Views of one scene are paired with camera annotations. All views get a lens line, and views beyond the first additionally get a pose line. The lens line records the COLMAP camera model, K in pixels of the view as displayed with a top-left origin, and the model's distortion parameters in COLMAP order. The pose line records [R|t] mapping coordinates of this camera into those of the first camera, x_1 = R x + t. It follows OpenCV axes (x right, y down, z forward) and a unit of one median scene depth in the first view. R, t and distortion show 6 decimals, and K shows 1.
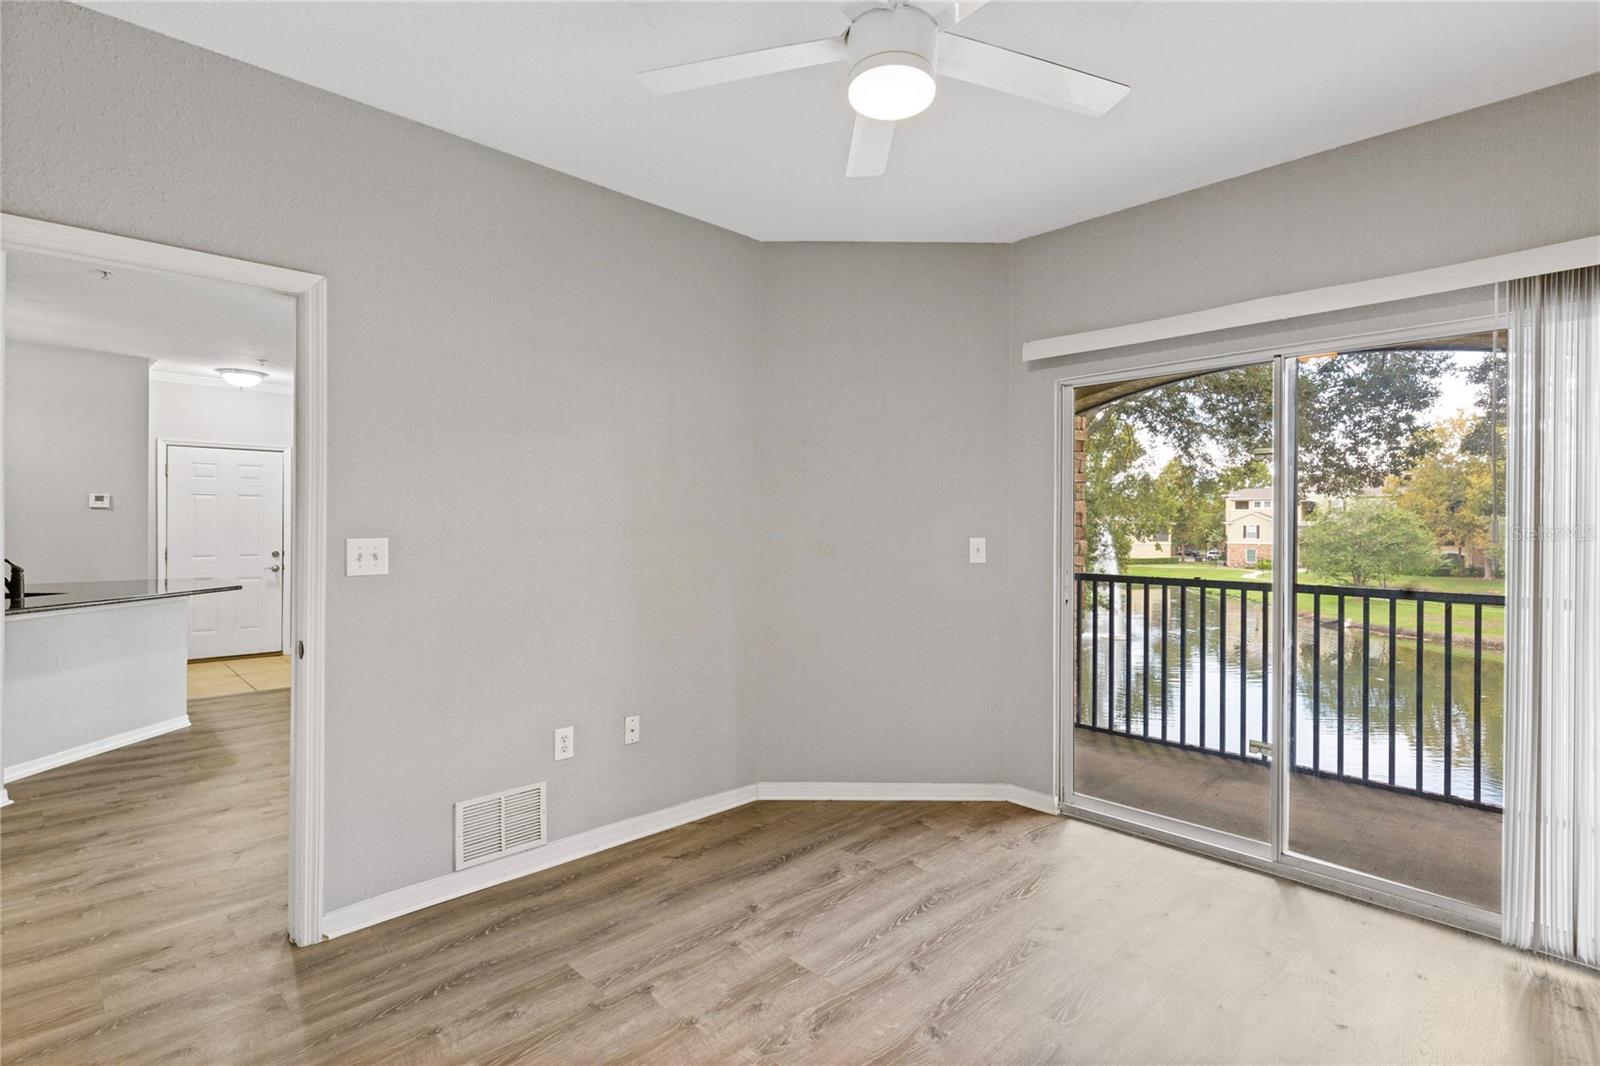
lens RADIAL K [[776.2, 0, 791.7], [0, 776.2, 531.5], [0, 0, 1]] dist [-0.000956, 0.001607]
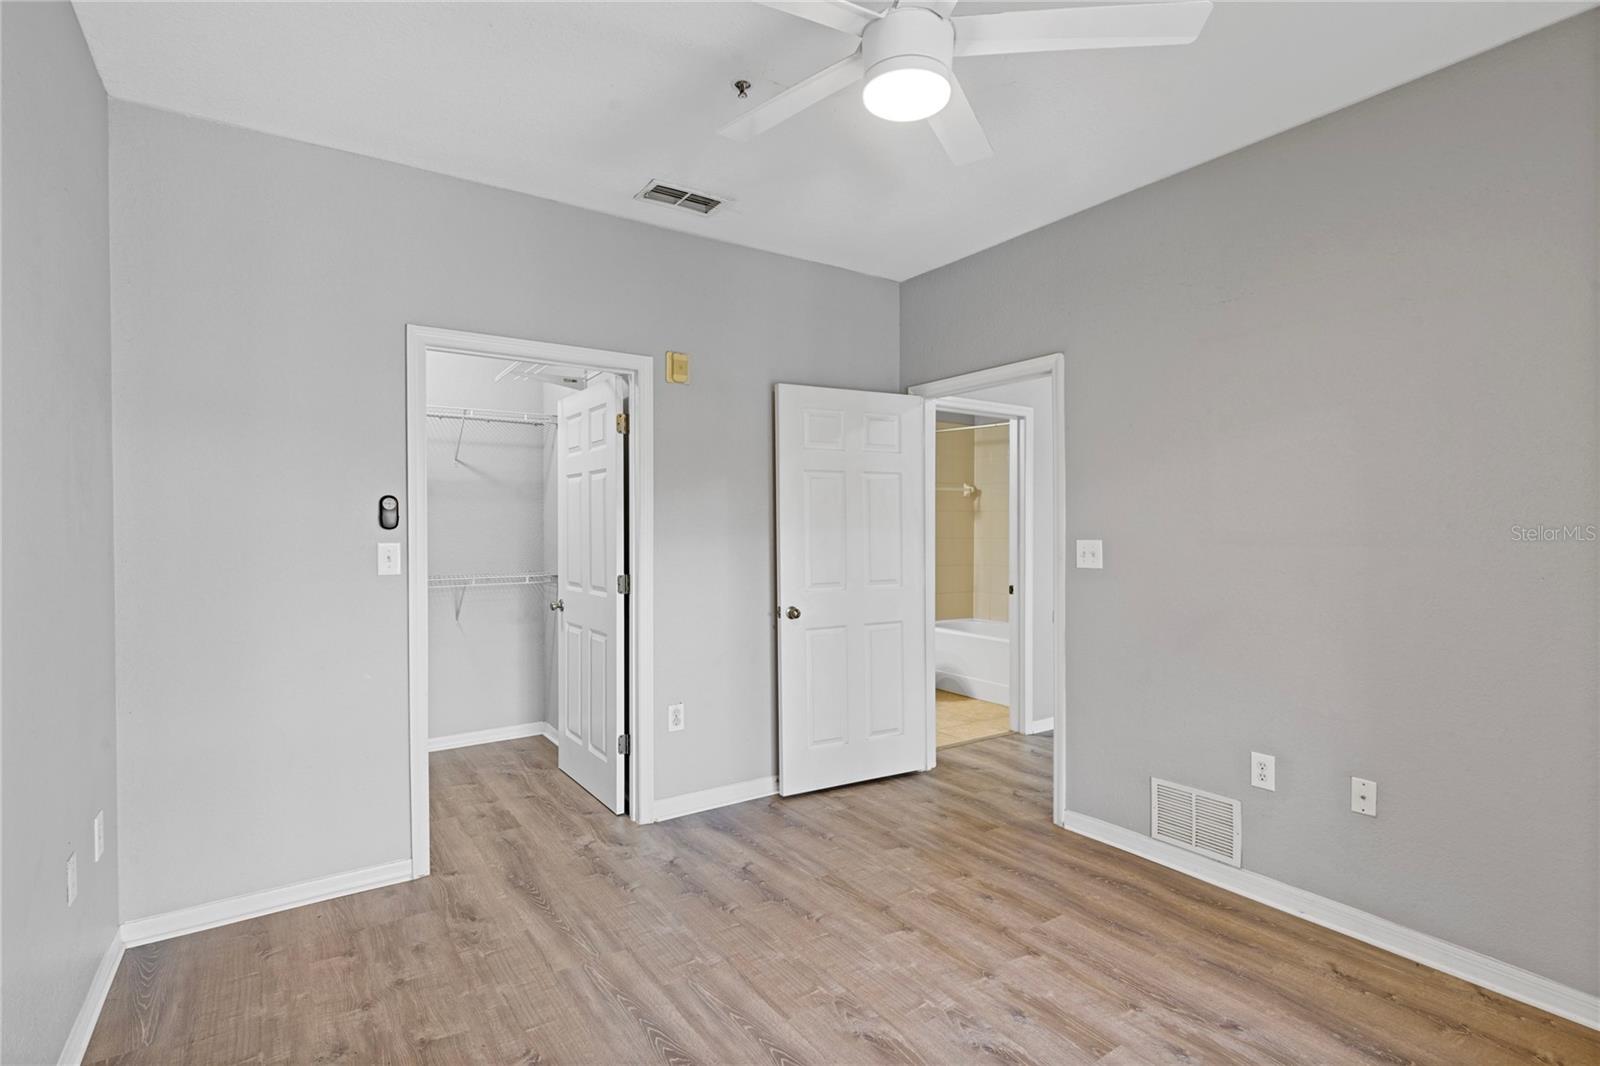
lens RADIAL K [[776.2, 0, 816.7], [0, 776.2, 537.1], [0, 0, 1]] dist [-0.000956, 0.001607]
pose [[-0.157011, 0.006942, -0.987572, 0.697082], [-0.009551, 0.999918, 0.008547, -0.002822], [0.987551, 0.010775, -0.156932, 0.639945]]
